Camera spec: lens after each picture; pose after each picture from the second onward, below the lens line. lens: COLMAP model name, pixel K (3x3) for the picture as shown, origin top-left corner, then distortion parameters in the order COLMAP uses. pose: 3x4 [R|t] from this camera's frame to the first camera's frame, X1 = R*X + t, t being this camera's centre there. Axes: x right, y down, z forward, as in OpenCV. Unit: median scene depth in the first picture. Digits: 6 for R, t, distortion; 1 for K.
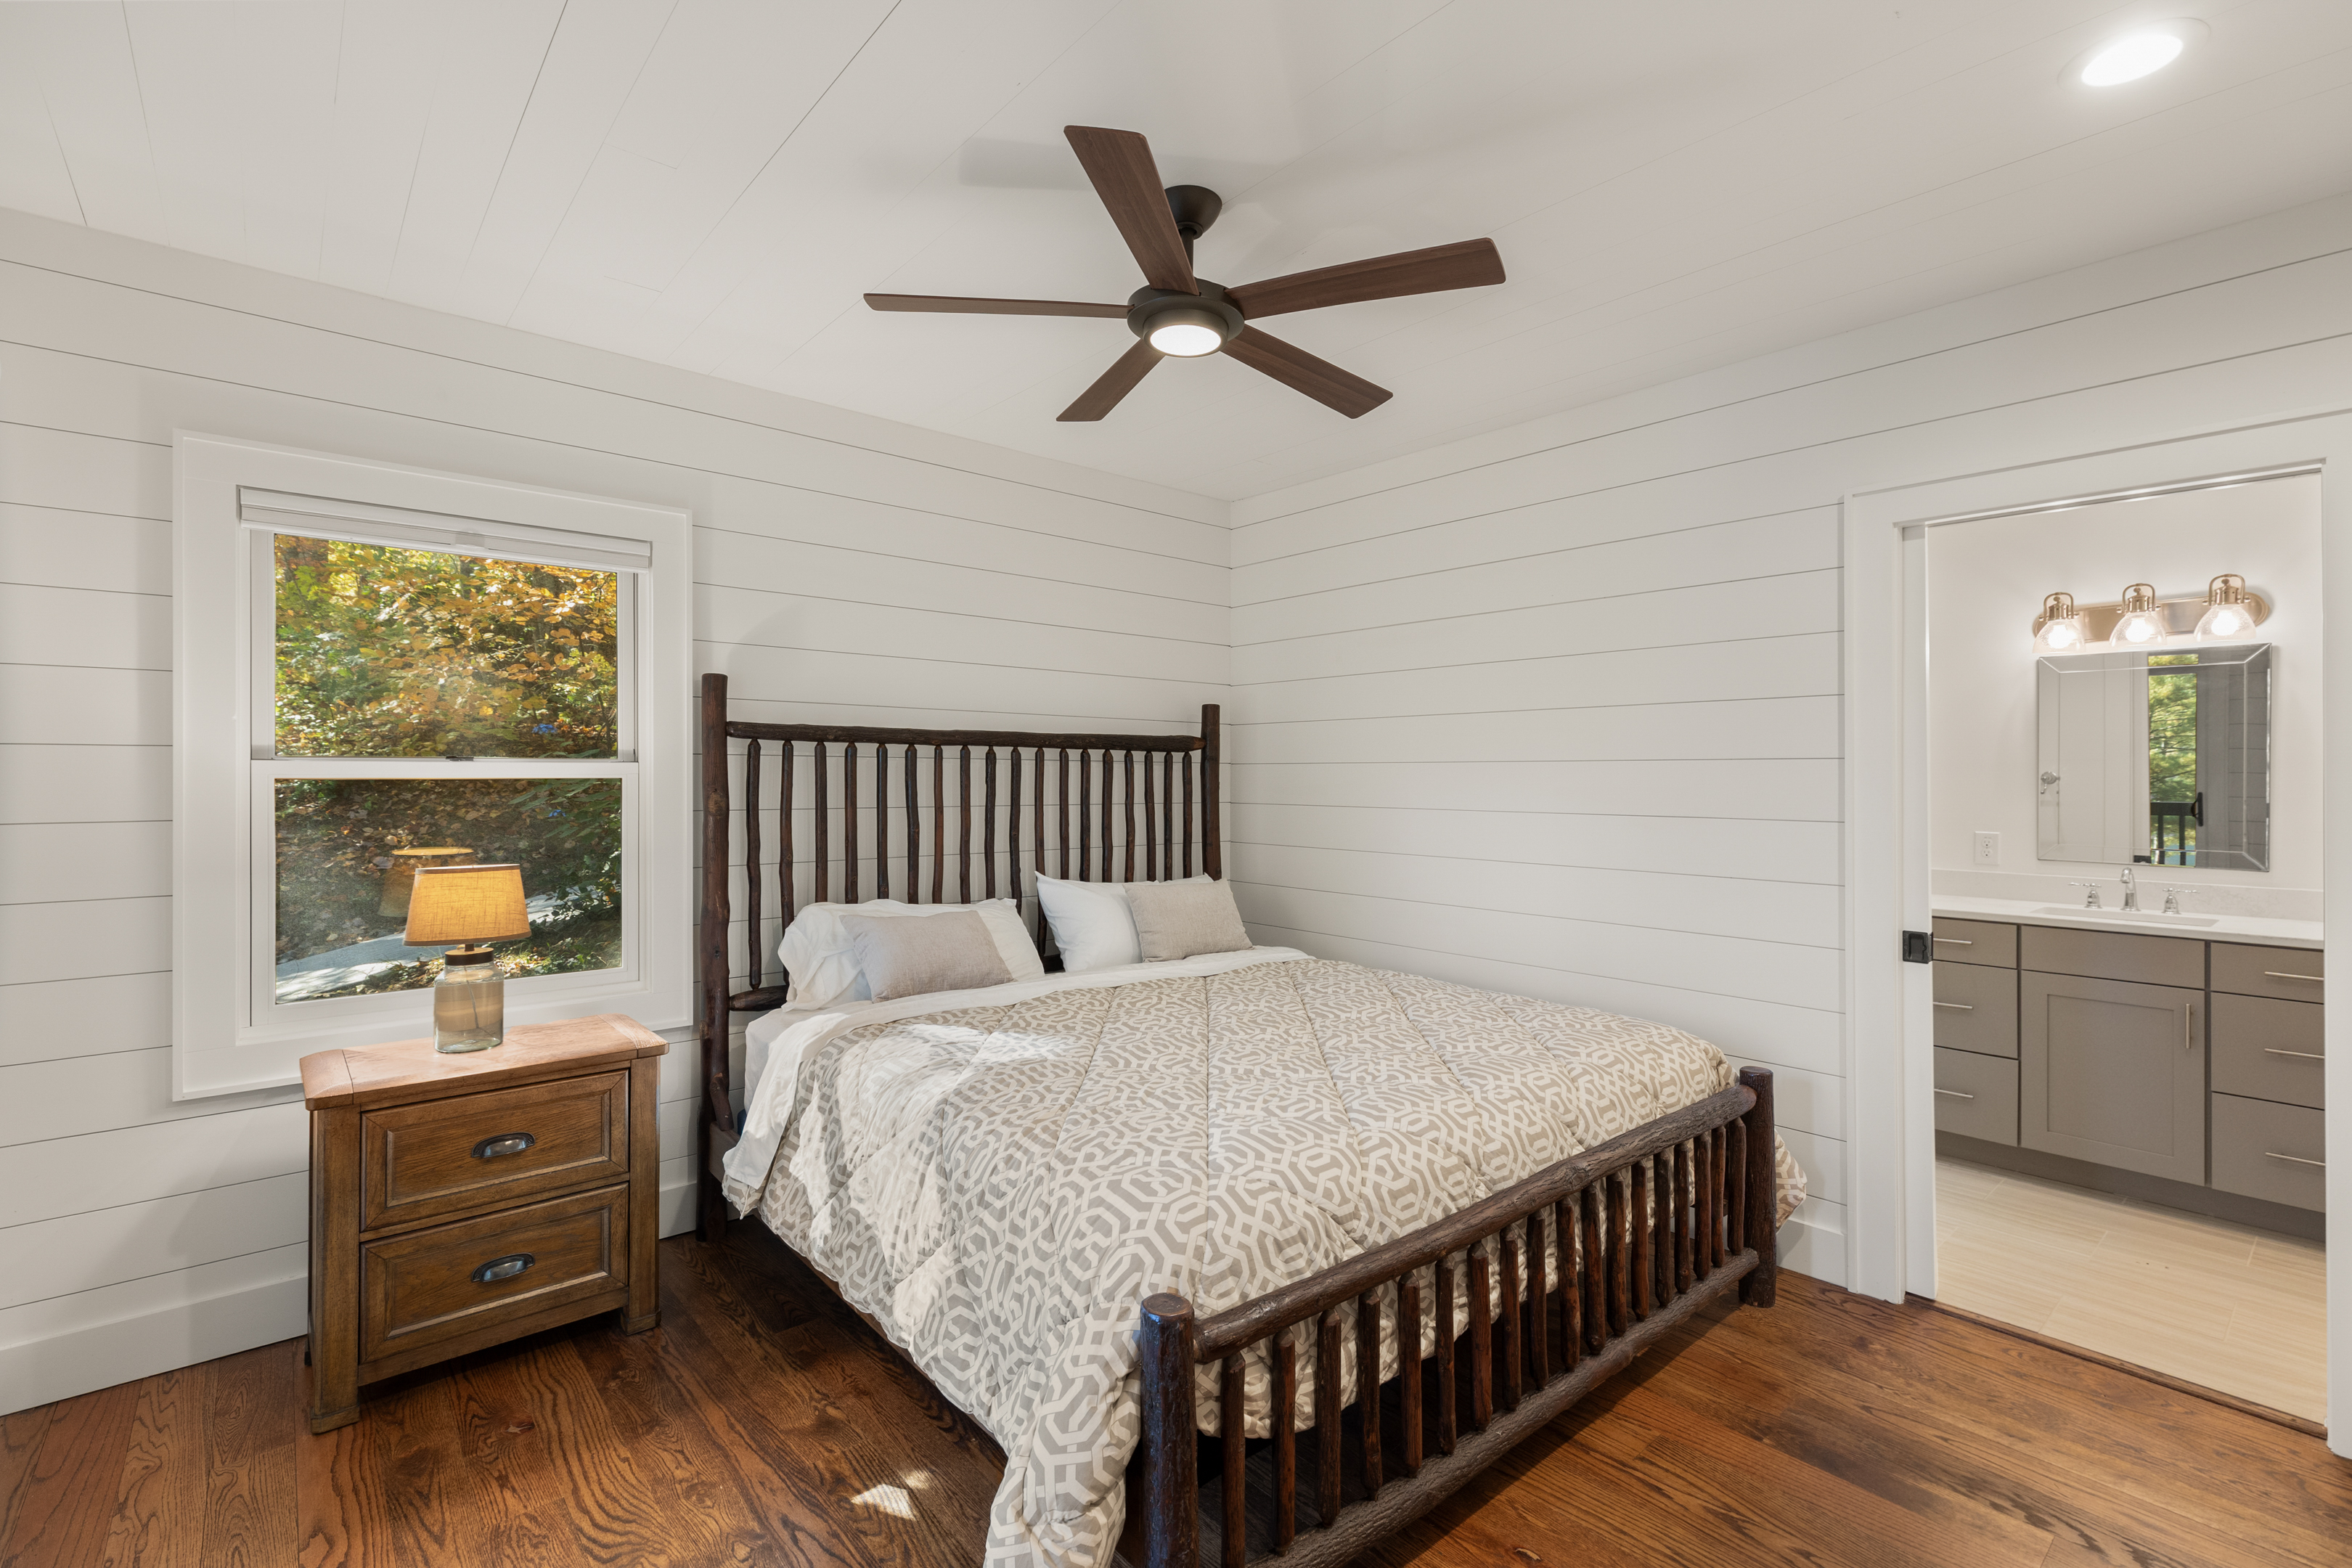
lens RADIAL K [[1061.1, 0, 1174.6], [0, 1061.1, 786.6], [0, 0, 1]] dist [0.003147, -0.001308]
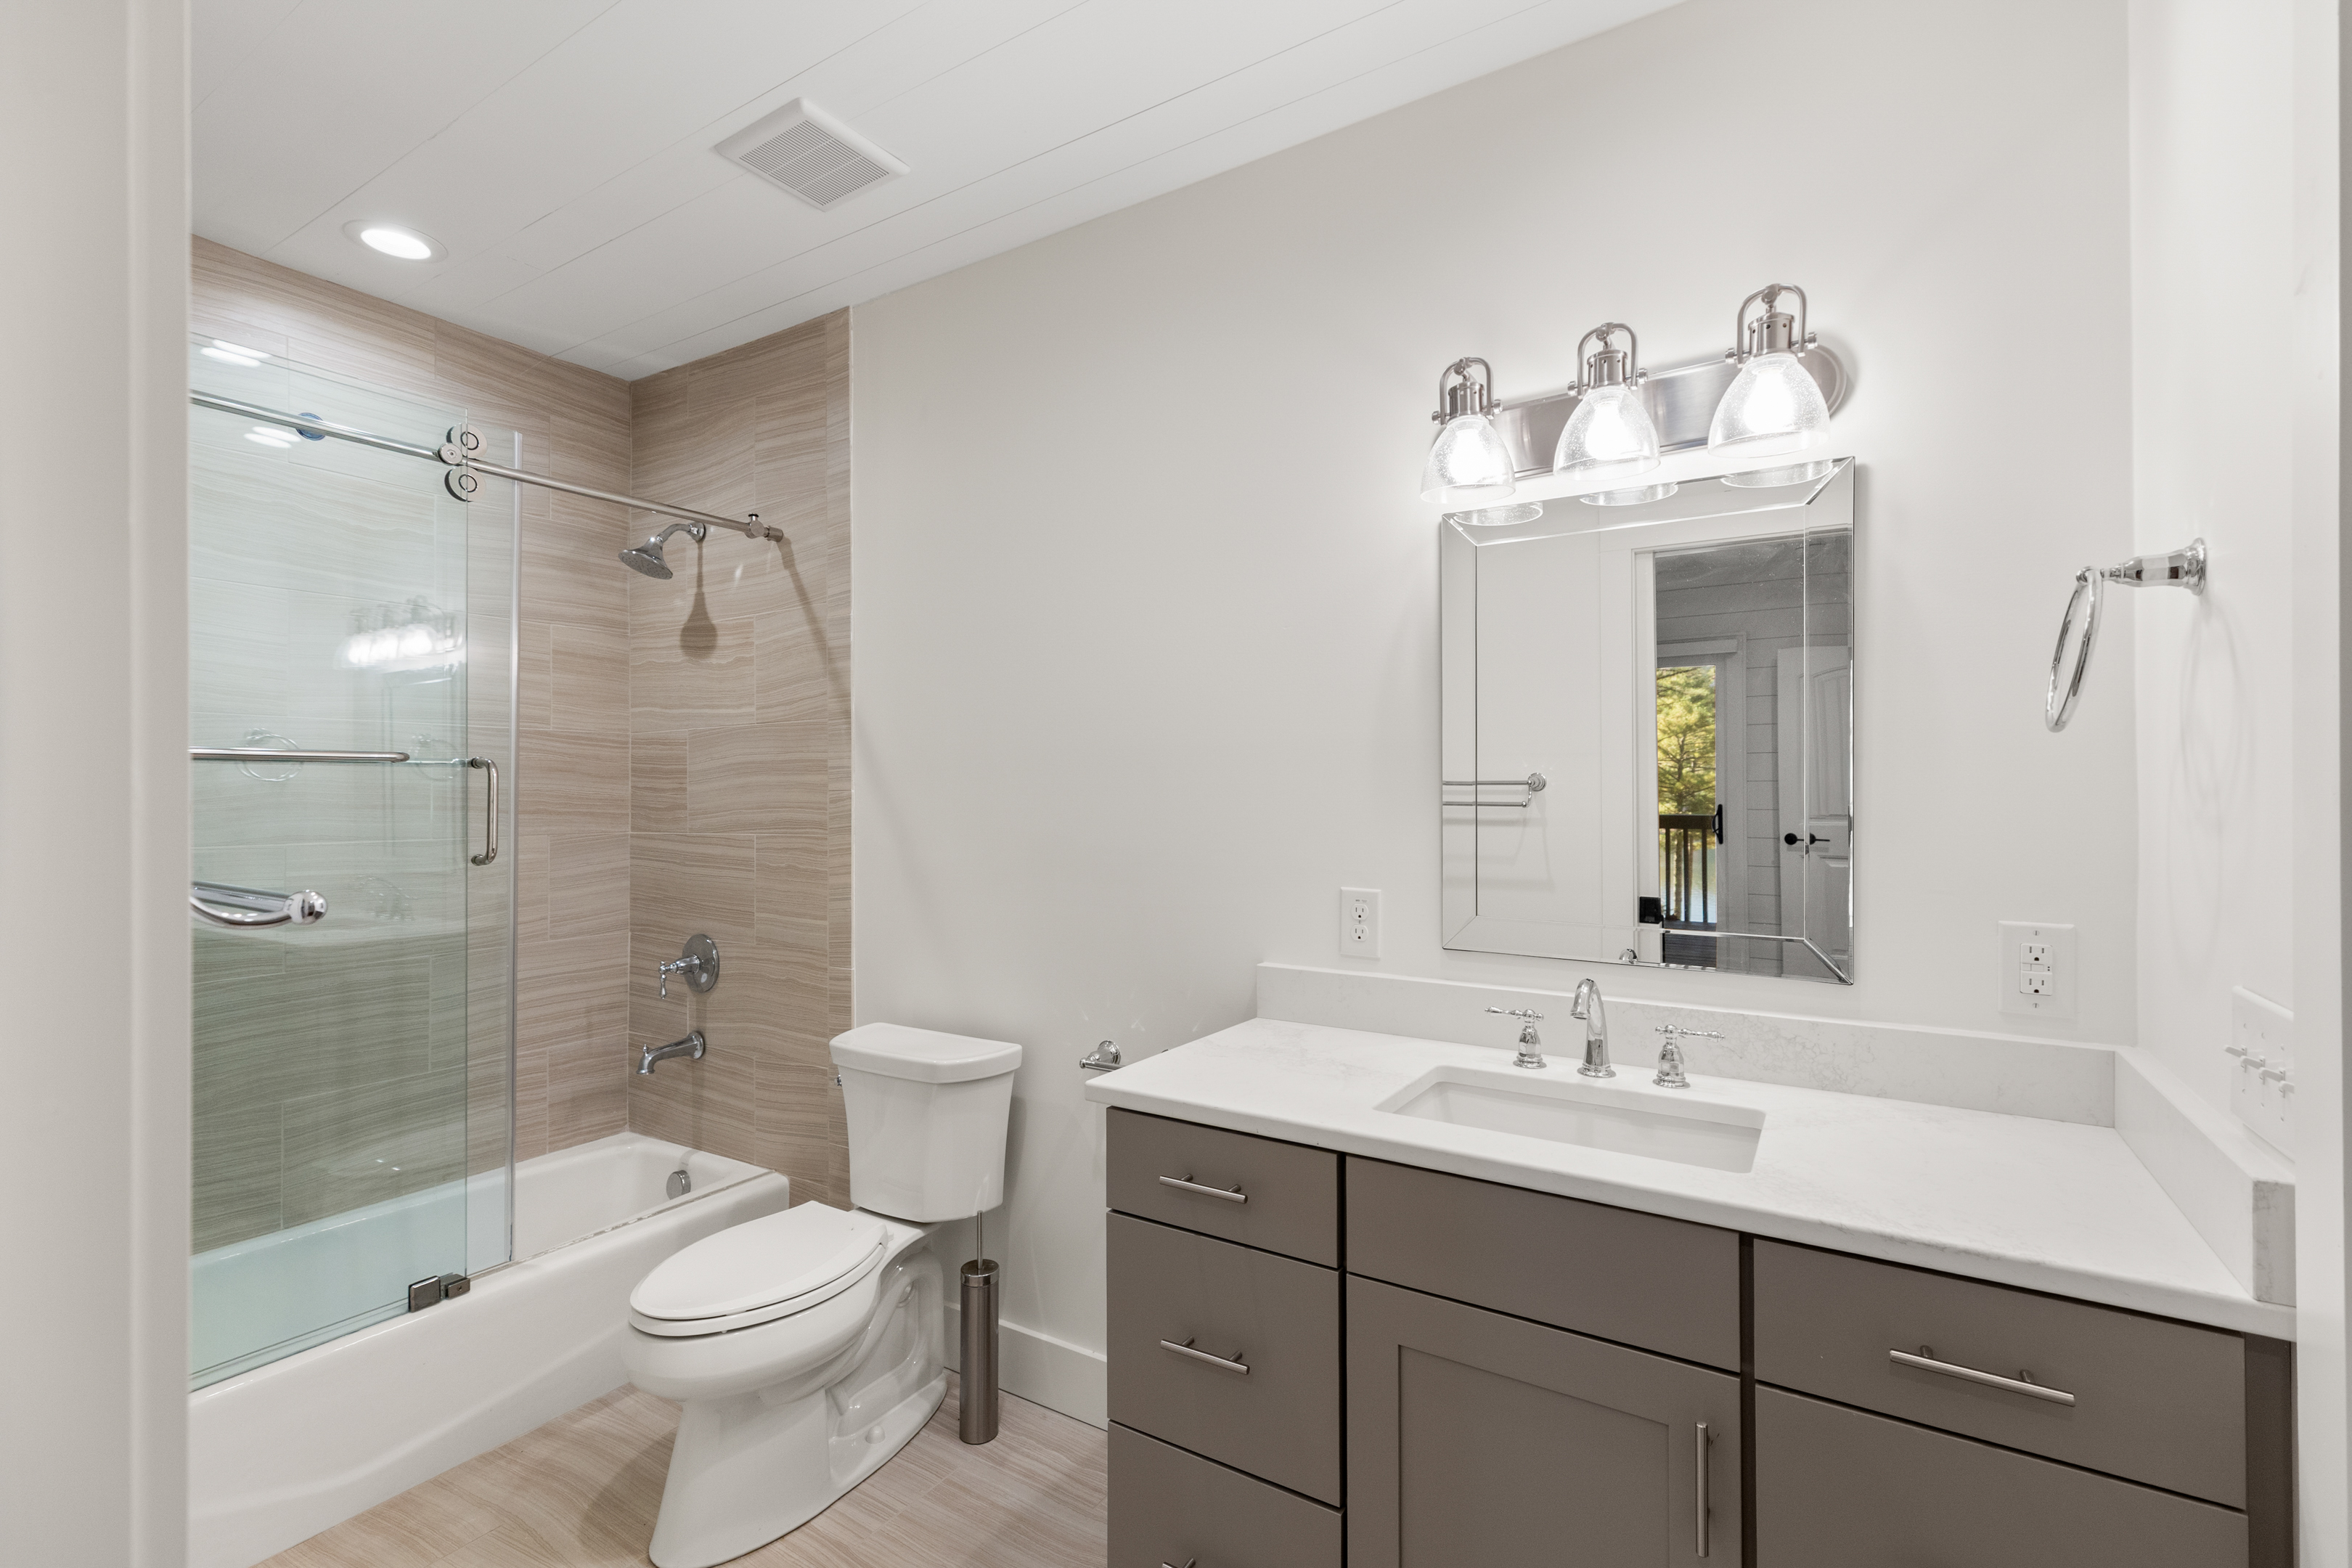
lens RADIAL K [[1061.1, 0, 1171.6], [0, 1061.1, 785.5], [0, 0, 1]] dist [0.003147, -0.001308]
pose [[0.957741, 0.003454, 0.287612, 0.596233], [0.000785, 0.999893, -0.014621, 0.004166], [-0.287631, 0.014228, 0.957635, 0.620774]]
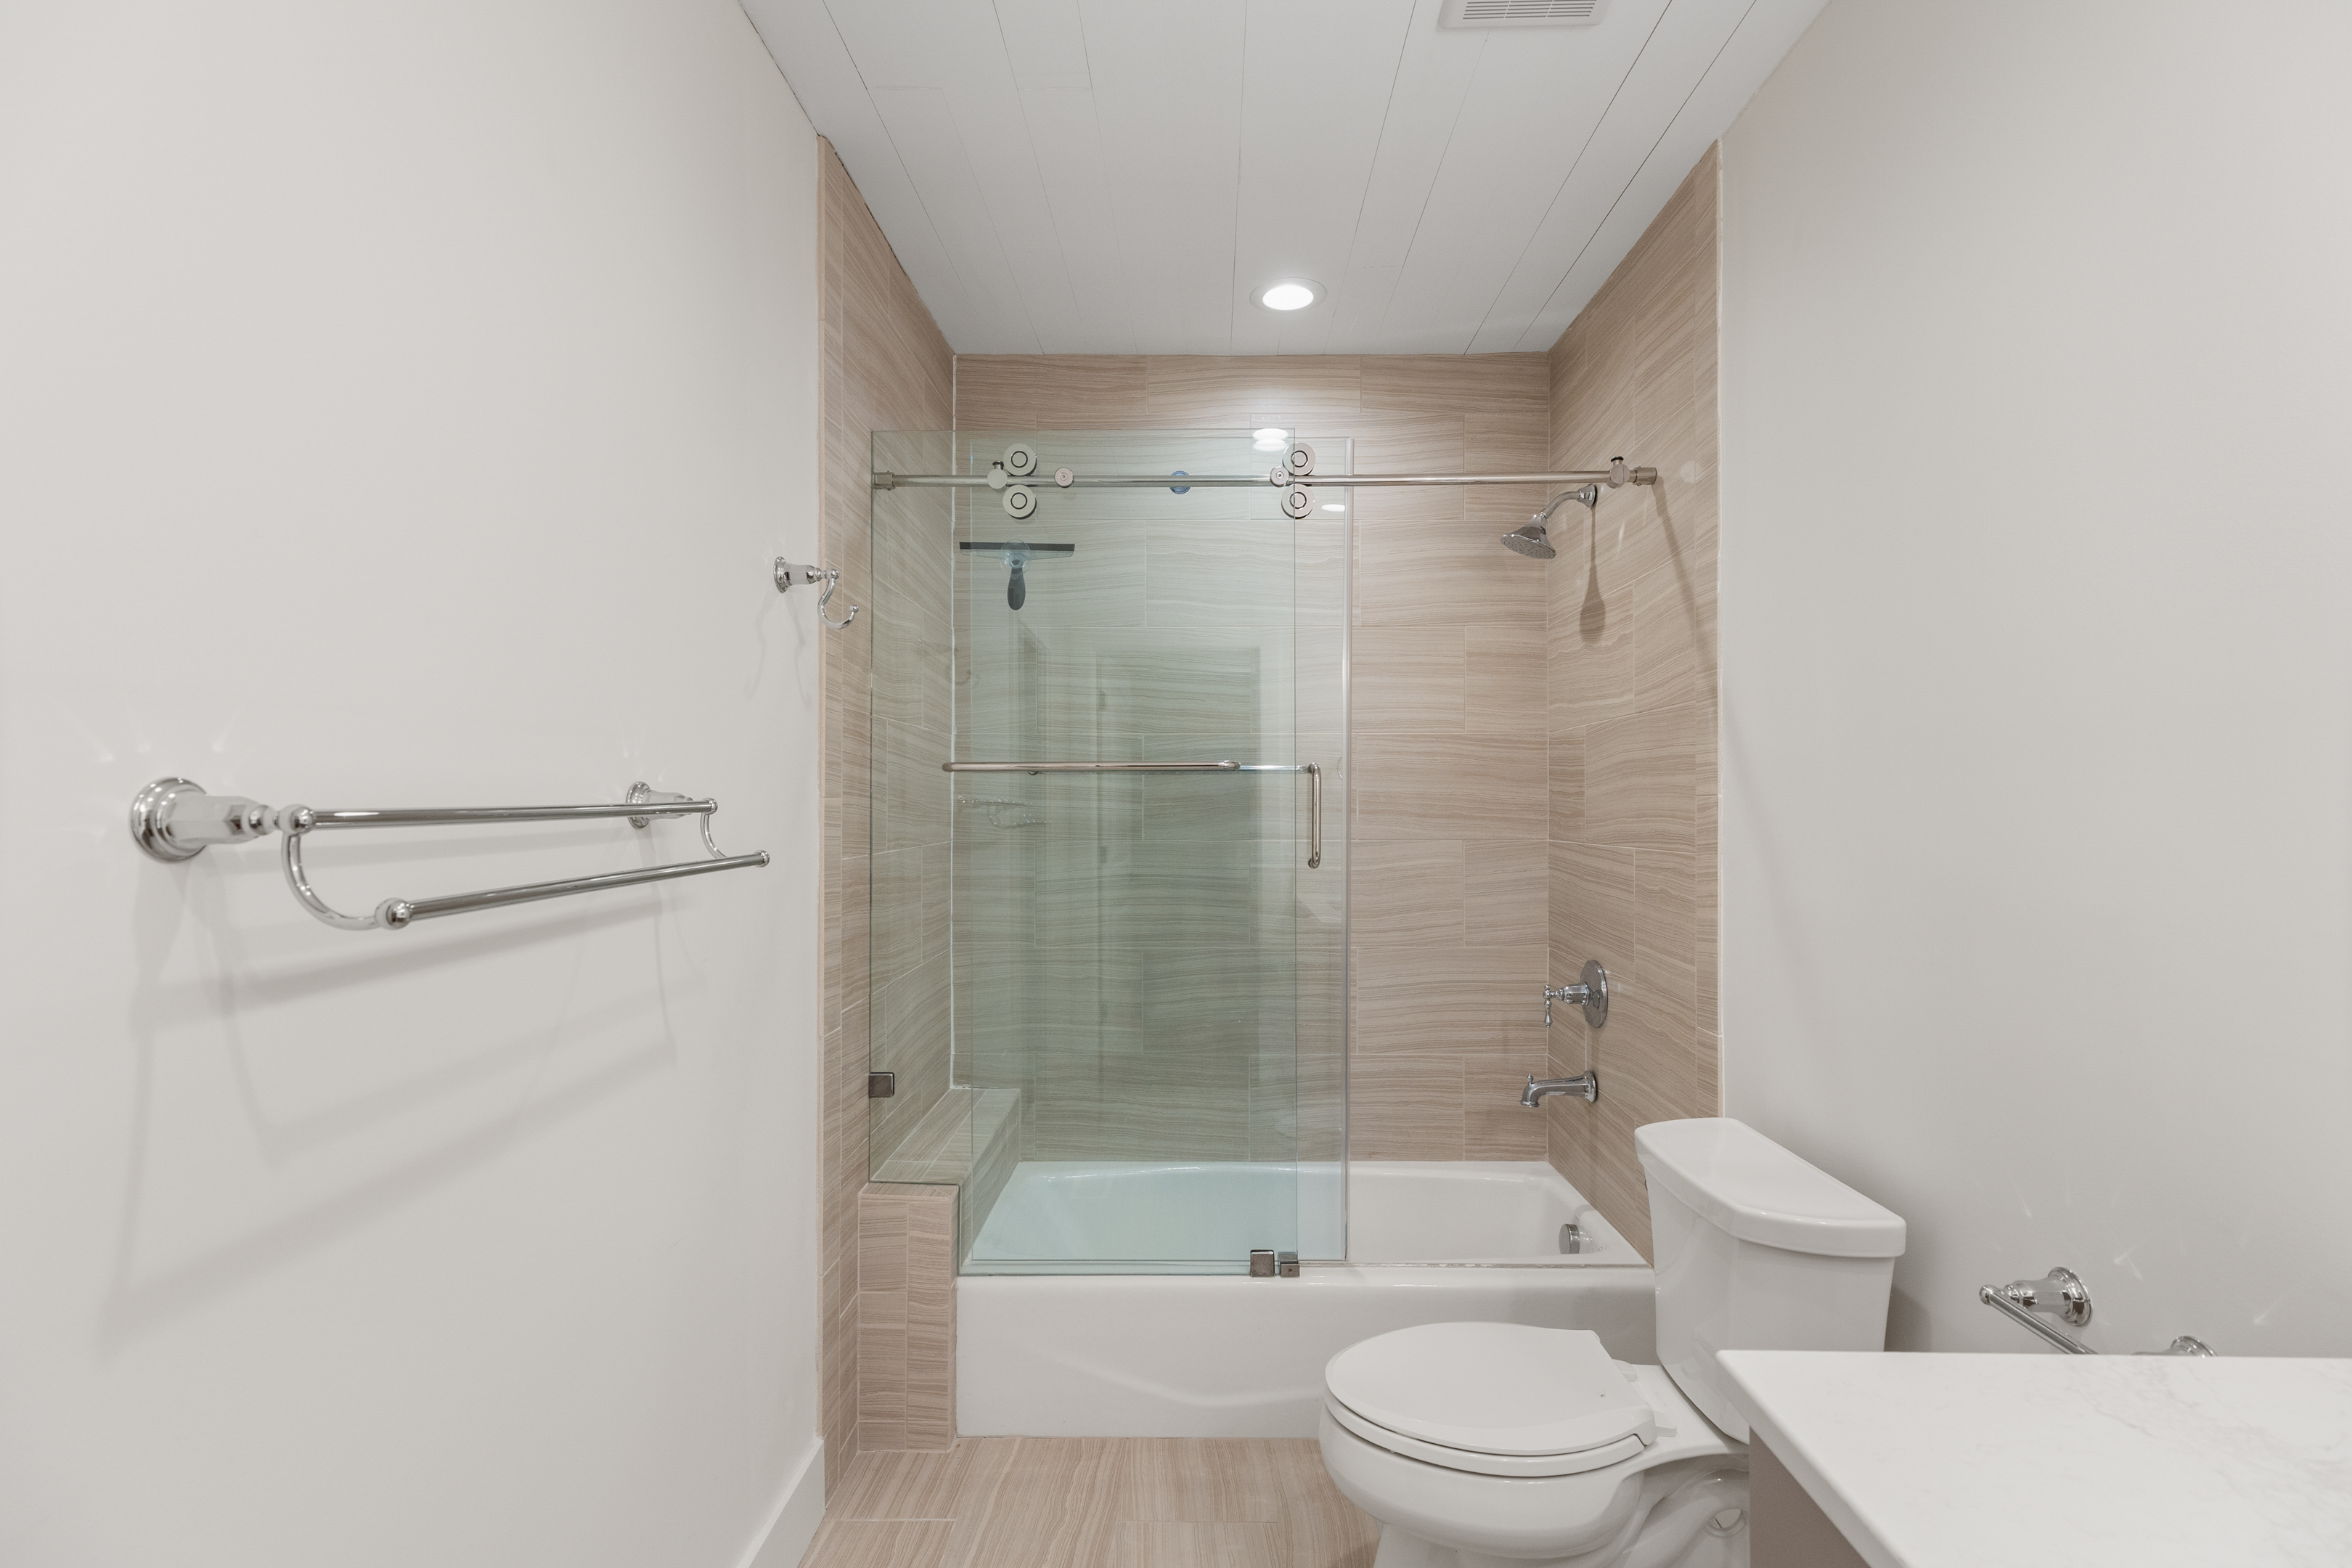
lens RADIAL K [[1061.1, 0, 1184.9], [0, 1061.1, 796.4], [0, 0, 1]] dist [0.003147, -0.001308]
pose [[0.748000, 0.003545, -0.663689, 0.742244], [-0.008028, 0.999961, -0.003707, 0.001808], [0.663650, 0.008101, 0.747999, 0.787811]]
